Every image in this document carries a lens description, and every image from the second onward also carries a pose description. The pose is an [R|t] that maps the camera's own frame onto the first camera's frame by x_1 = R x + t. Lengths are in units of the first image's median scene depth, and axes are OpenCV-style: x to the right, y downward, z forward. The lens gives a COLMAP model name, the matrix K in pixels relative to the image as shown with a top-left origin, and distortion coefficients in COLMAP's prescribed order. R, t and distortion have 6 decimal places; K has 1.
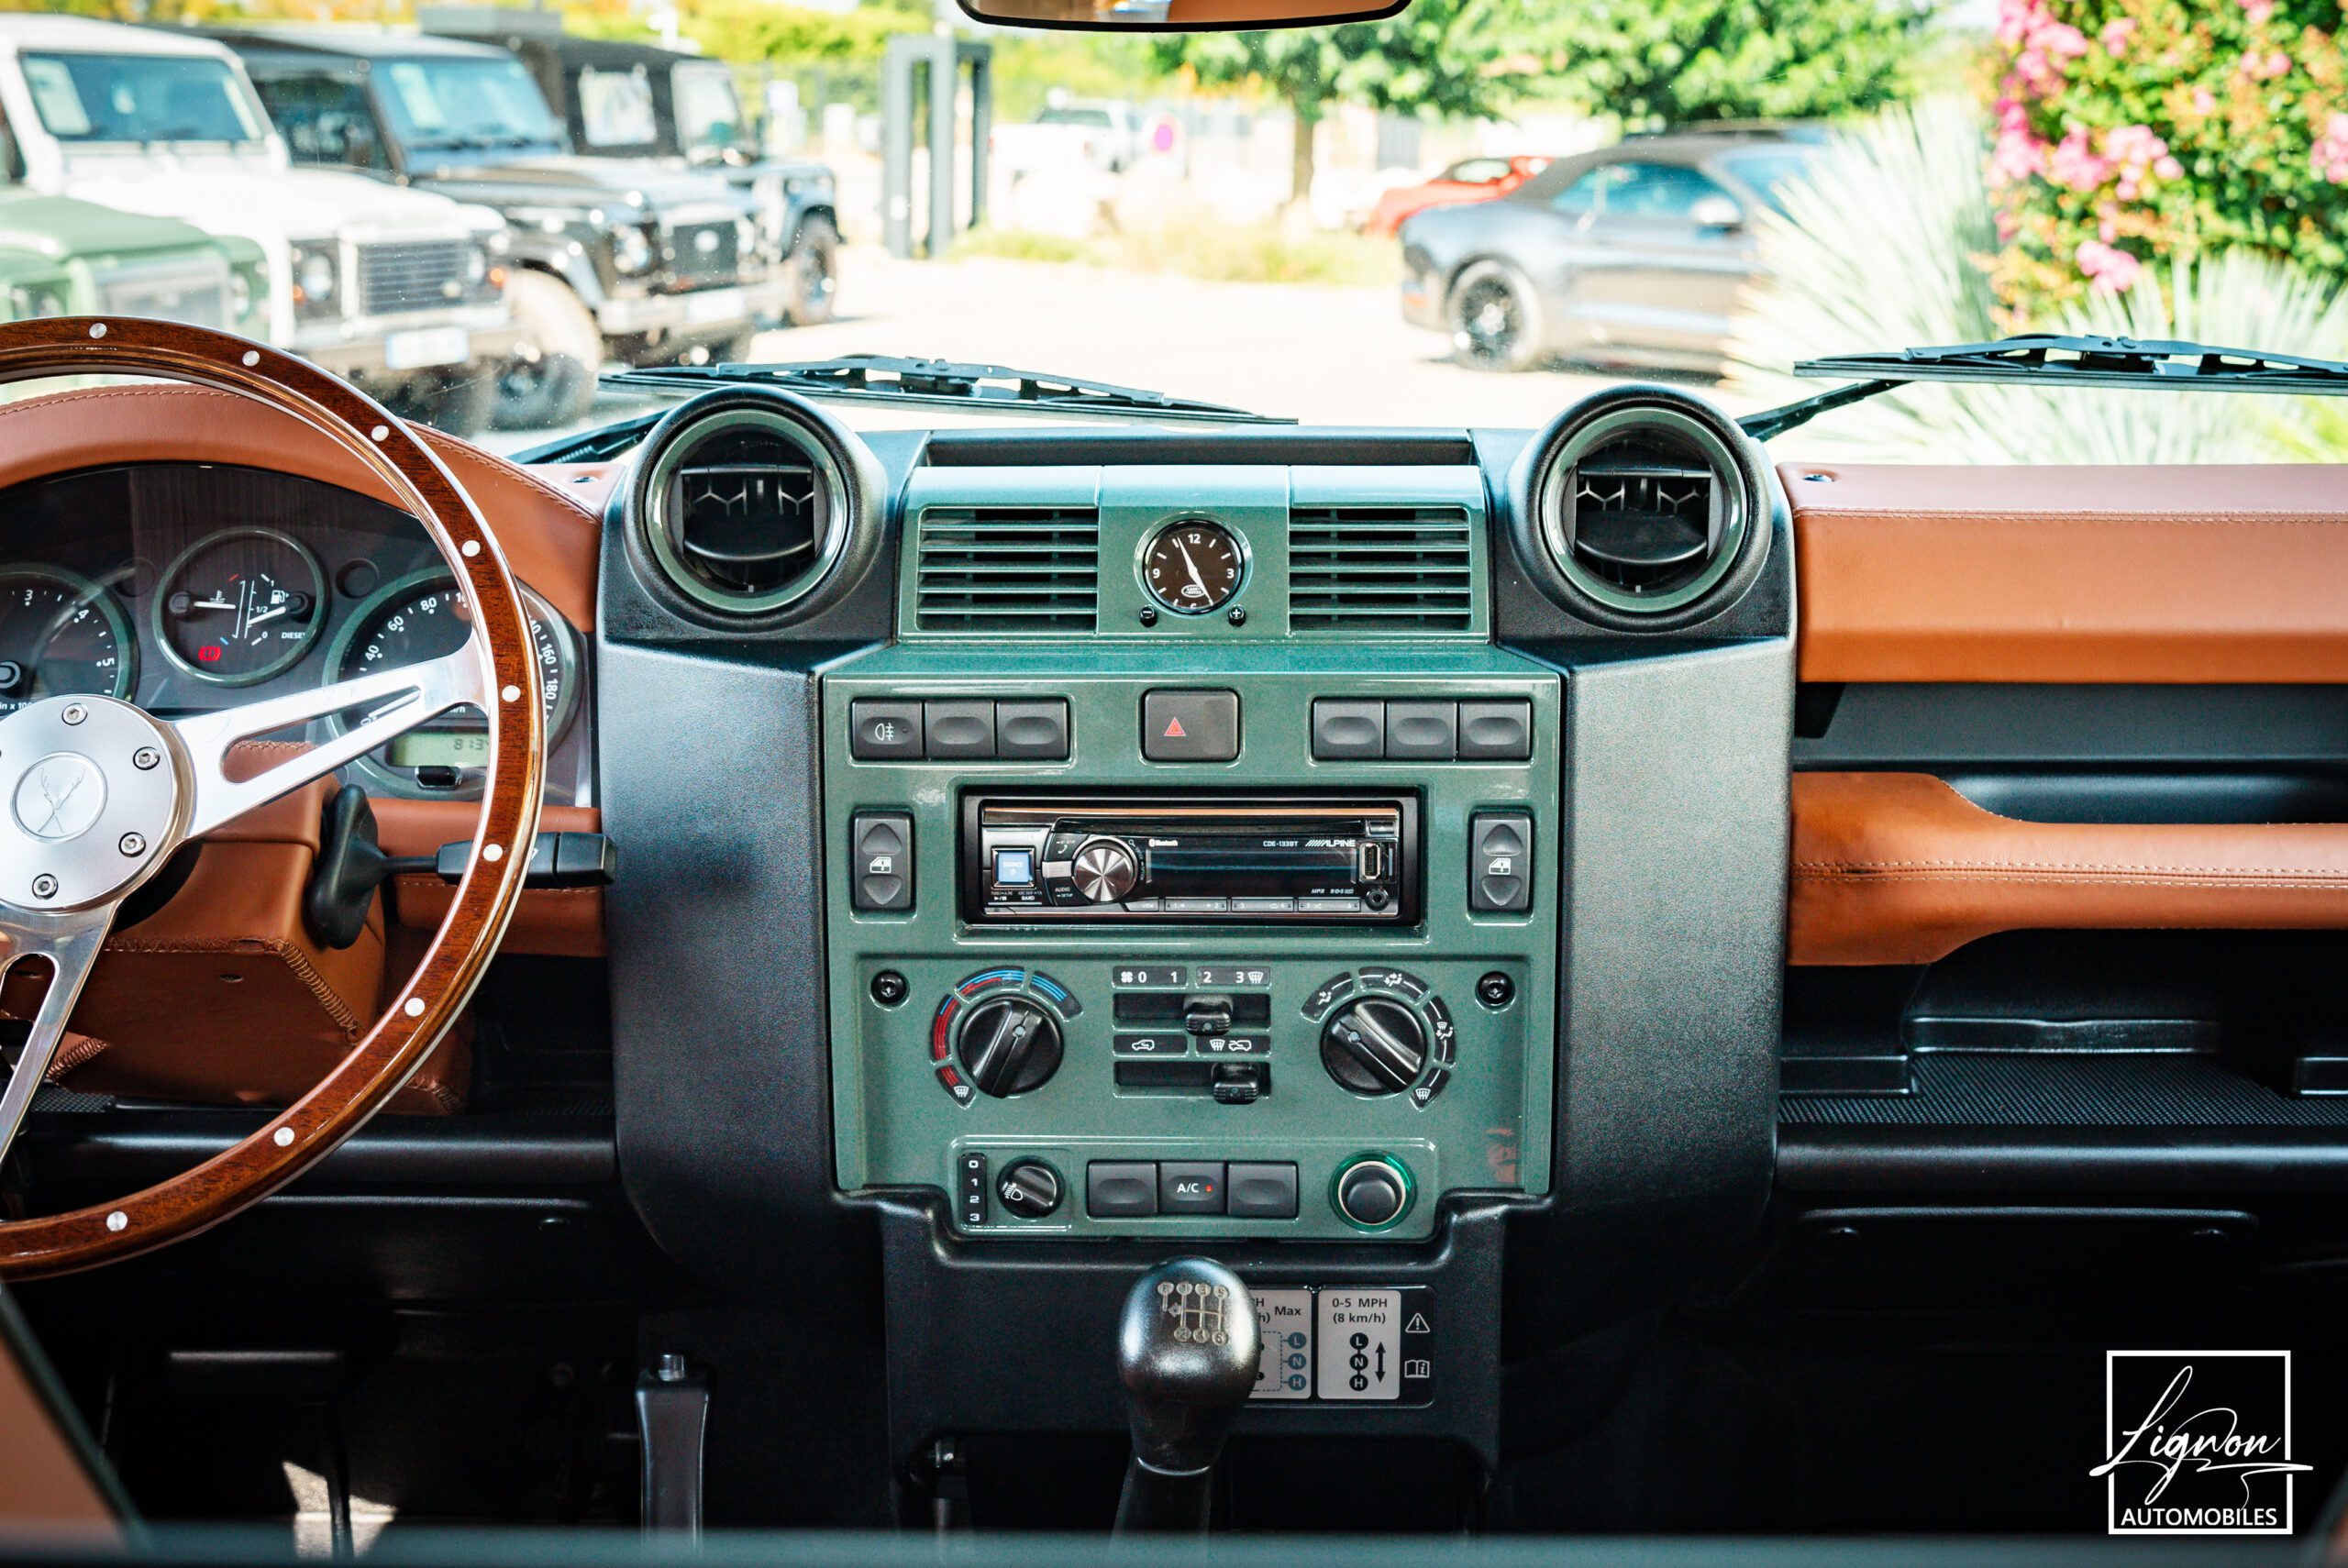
lens RADIAL K [[4520.3, 0, 1174.0], [0, 4520.3, 784.0], [0, 0, 1]] dist [-0.029909, 0.450289]
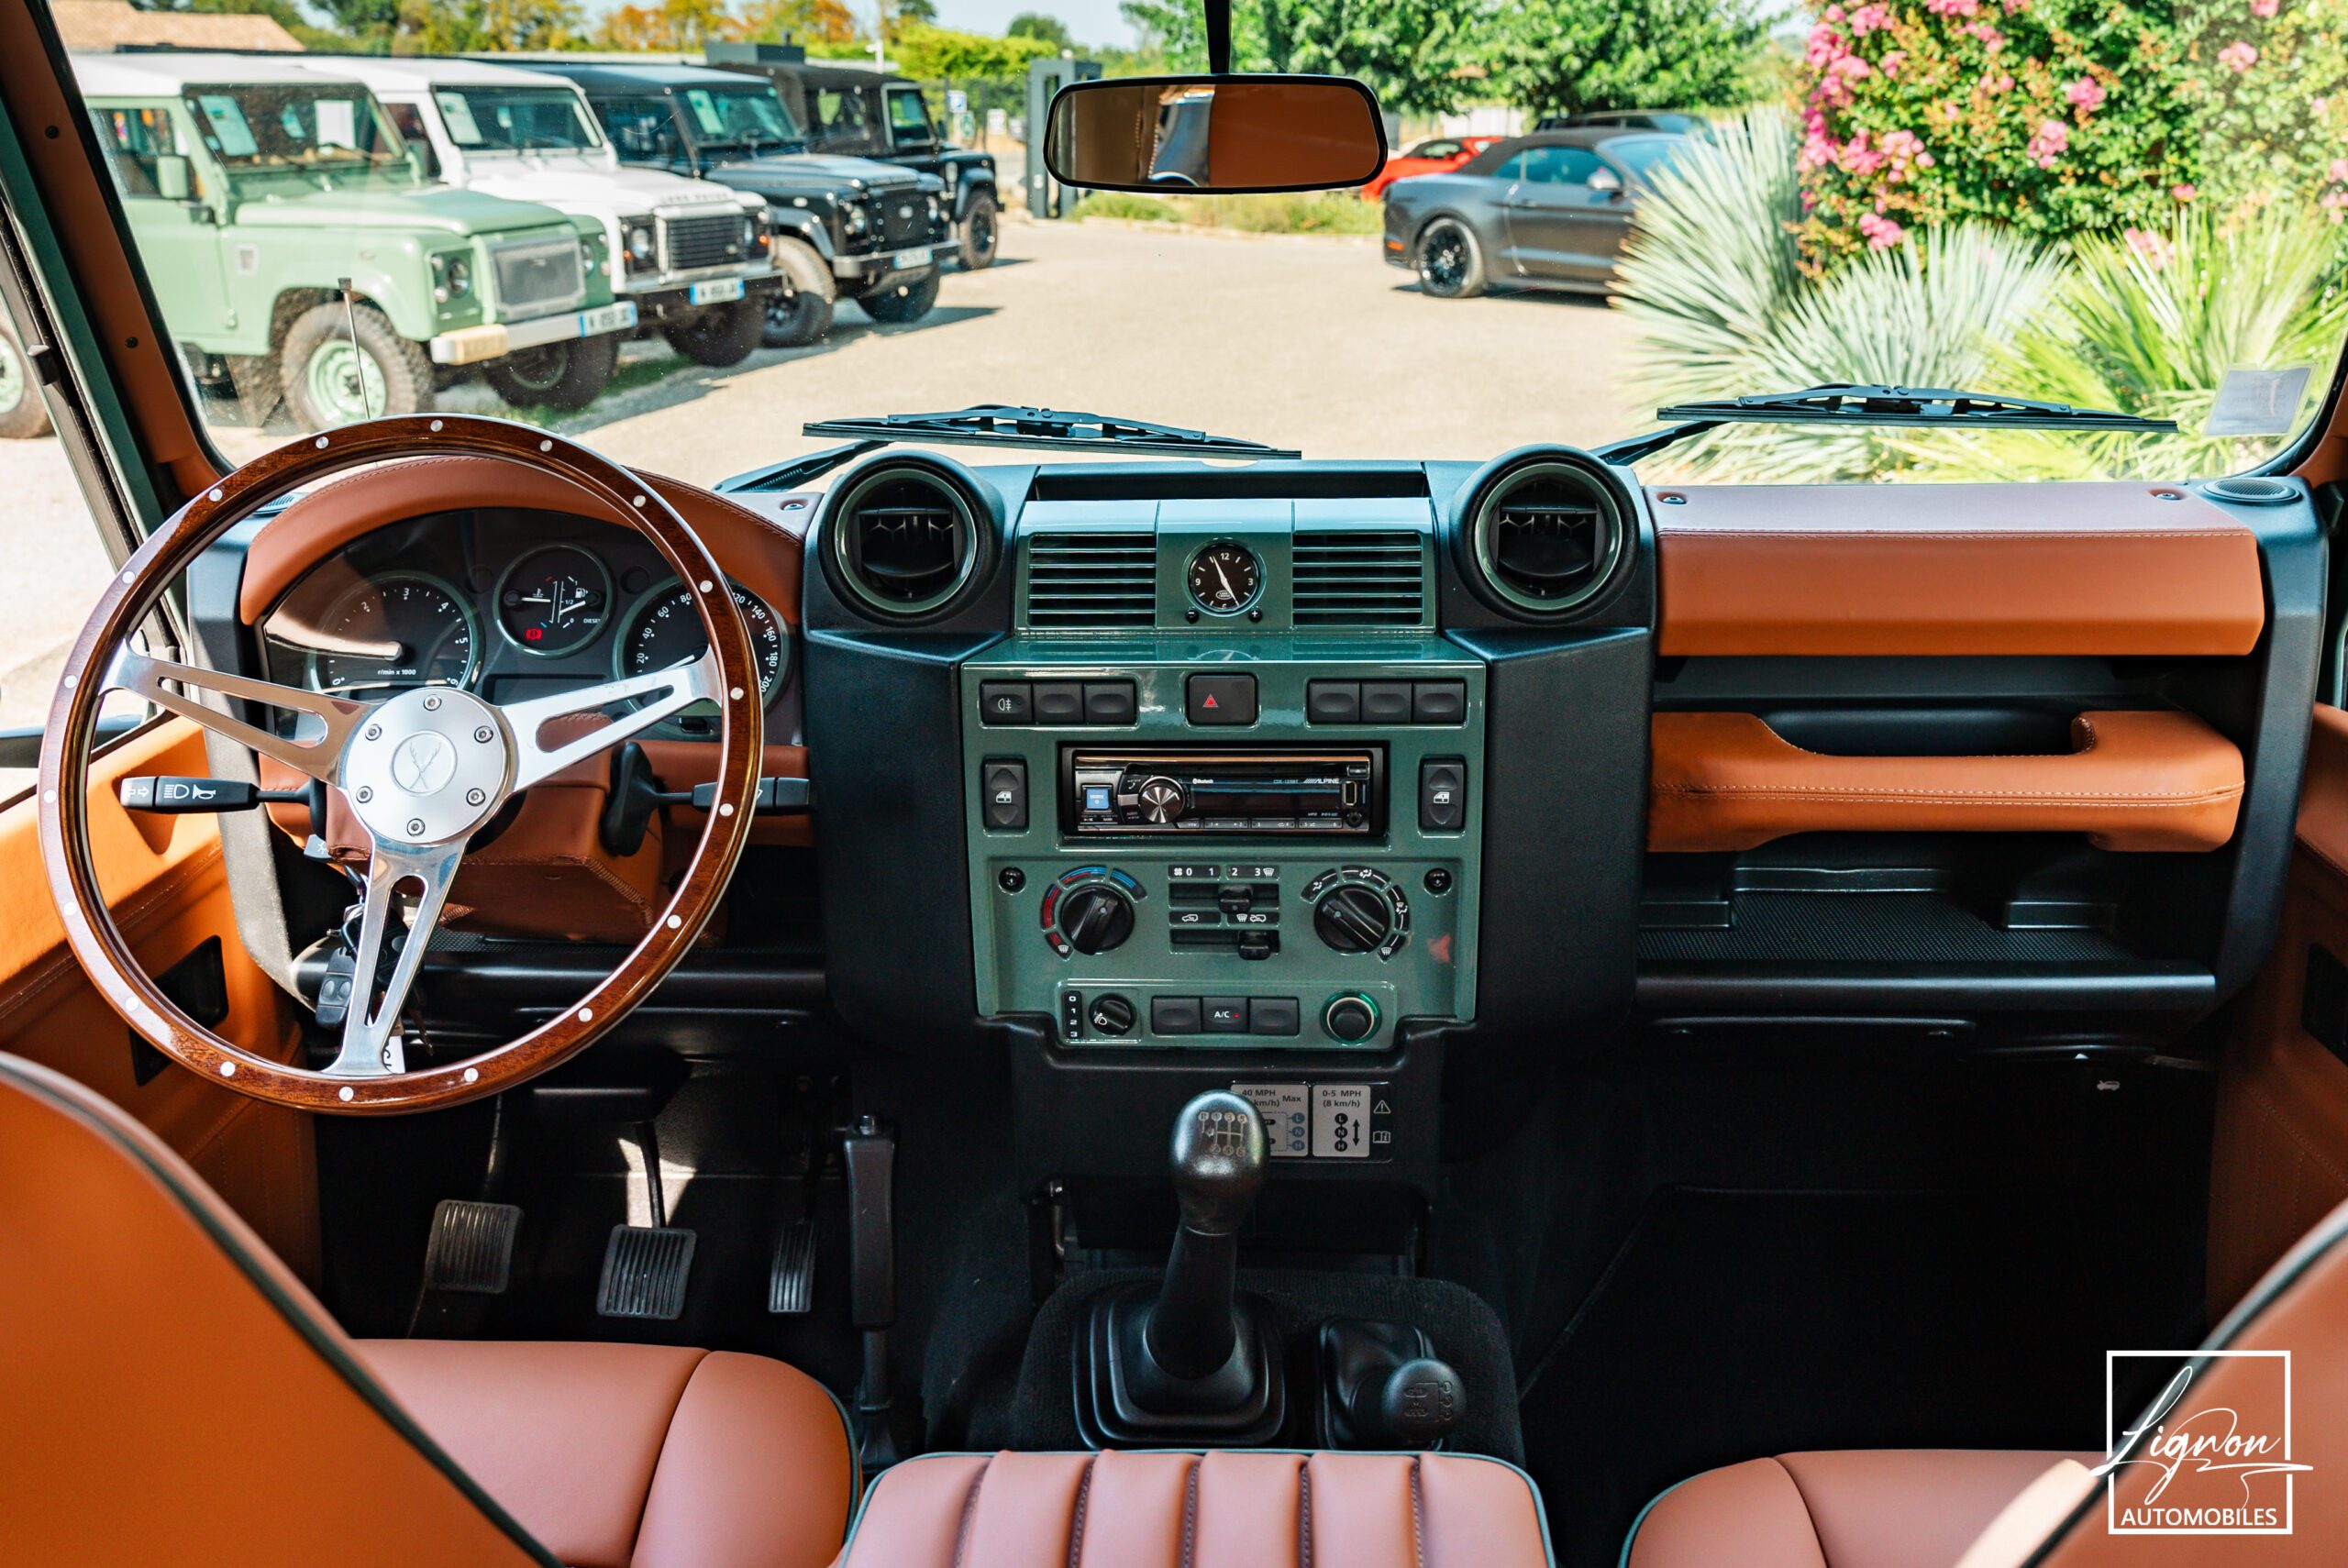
lens RADIAL K [[2678.7, 0, 1165.3], [0, 2678.7, 677.0], [0, 0, 1]] dist [0.020700, 0.004529]
pose [[0.999216, -0.002689, -0.039502, 0.018665], [0.009002, 0.986993, 0.160513, -0.150335], [0.038557, -0.160742, 0.986243, 0.174067]]
